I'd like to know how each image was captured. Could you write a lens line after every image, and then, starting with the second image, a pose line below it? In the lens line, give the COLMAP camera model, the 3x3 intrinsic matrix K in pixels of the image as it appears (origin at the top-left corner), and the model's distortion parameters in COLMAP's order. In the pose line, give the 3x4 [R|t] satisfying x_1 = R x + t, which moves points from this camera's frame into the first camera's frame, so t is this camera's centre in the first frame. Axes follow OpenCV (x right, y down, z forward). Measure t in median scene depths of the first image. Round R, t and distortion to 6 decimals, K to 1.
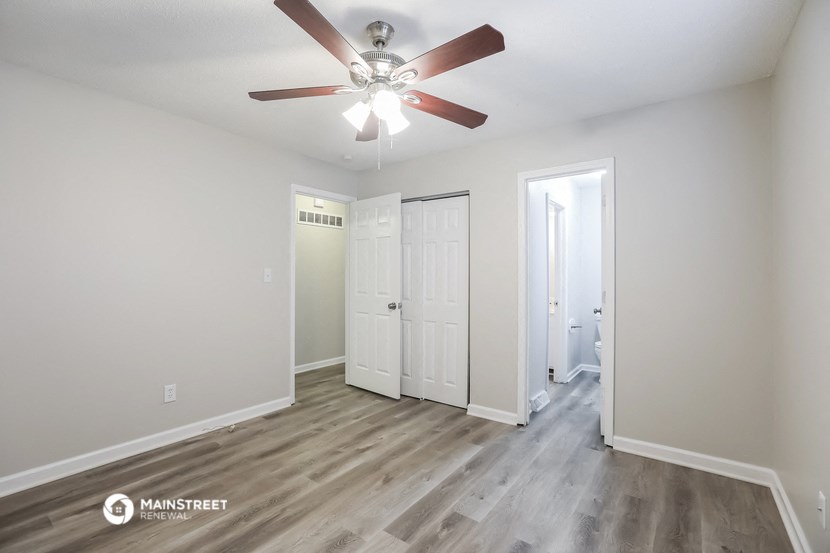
lens RADIAL K [[380.9, 0, 416.8], [0, 380.9, 277.2], [0, 0, 1]] dist [-0.004016, -0.000414]
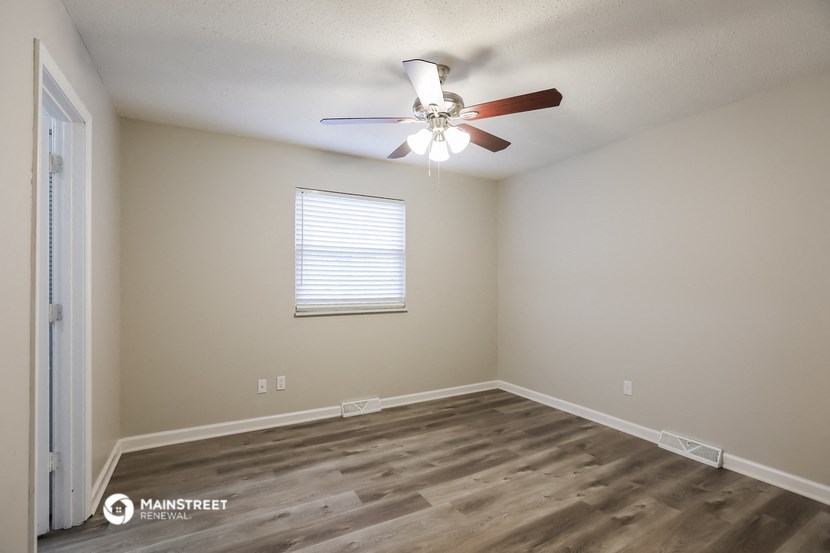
lens RADIAL K [[380.9, 0, 414.5], [0, 380.9, 277.5], [0, 0, 1]] dist [-0.004016, -0.000414]
pose [[-0.913968, -0.001122, 0.405786, -0.469829], [-0.004214, 0.999968, -0.006727, -0.006190], [-0.405765, -0.007858, -0.913944, 1.944312]]
